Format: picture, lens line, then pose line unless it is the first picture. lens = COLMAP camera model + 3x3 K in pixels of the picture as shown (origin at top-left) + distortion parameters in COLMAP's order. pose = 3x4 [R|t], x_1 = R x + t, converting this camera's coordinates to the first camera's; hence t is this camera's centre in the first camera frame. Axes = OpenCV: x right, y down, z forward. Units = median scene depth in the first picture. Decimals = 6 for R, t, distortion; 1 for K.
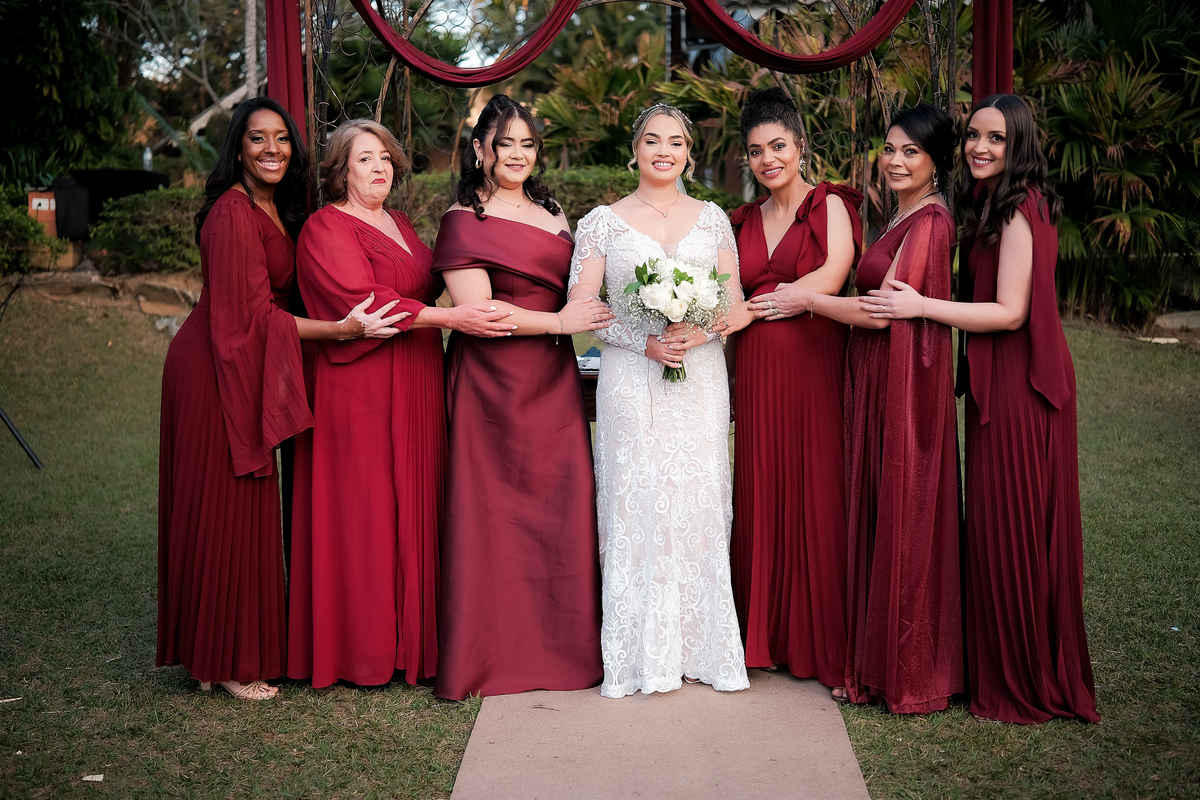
lens RADIAL K [[1419.2, 0, 693.6], [0, 1419.2, 433.3], [0, 0, 1]] dist [-0.054501, 0.061091]
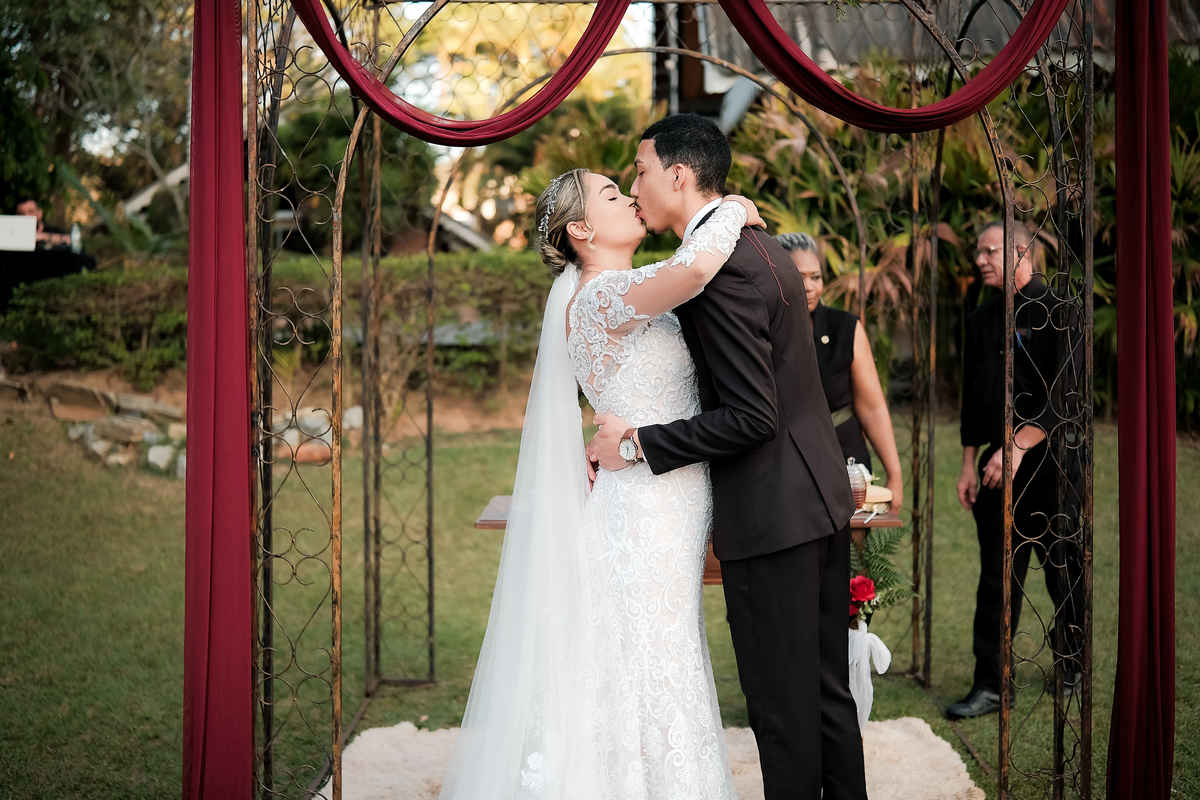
lens RADIAL K [[1498.0, 0, 684.3], [0, 1498.0, 400.6], [0, 0, 1]] dist [-0.026320, 0.066382]
pose [[0.999921, 0.003470, 0.012088, -0.022097], [-0.002426, 0.996350, -0.085331, -0.019667], [-0.012340, 0.085294, 0.996279, 0.096097]]
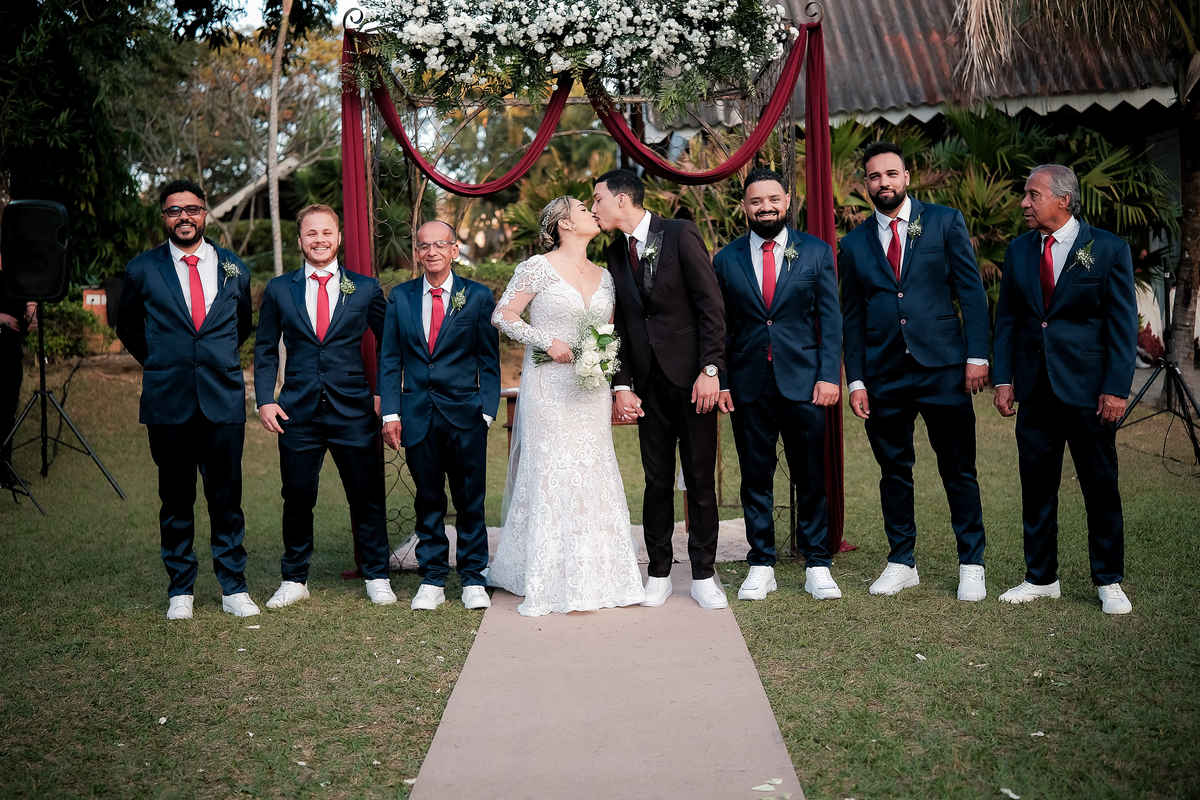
lens RADIAL K [[1414.0, 0, 712.5], [0, 1414.0, 477.5], [0, 0, 1]] dist [-0.046226, 0.044075]
pose [[0.998918, -0.020978, 0.041518, 0.010793], [0.022782, 0.998795, -0.043463, 0.054099], [-0.040556, 0.044362, 0.998192, -0.215999]]
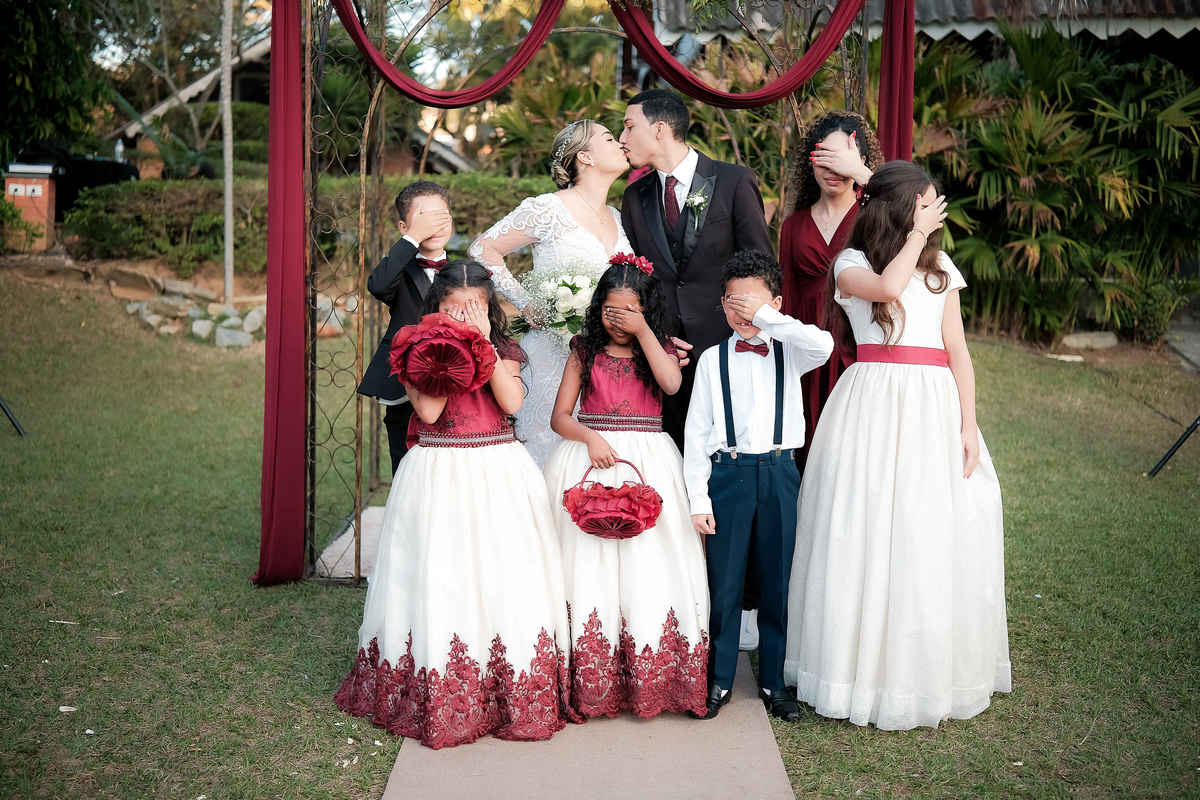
lens RADIAL K [[1419.2, 0, 693.6], [0, 1419.2, 433.3], [0, 0, 1]] dist [-0.054501, 0.061091]
pose [[0.998458, 0.034246, 0.043690, 0.000419], [-0.033921, 0.999391, -0.008171, 0.010512], [-0.043943, 0.006677, 0.999012, -0.071884]]
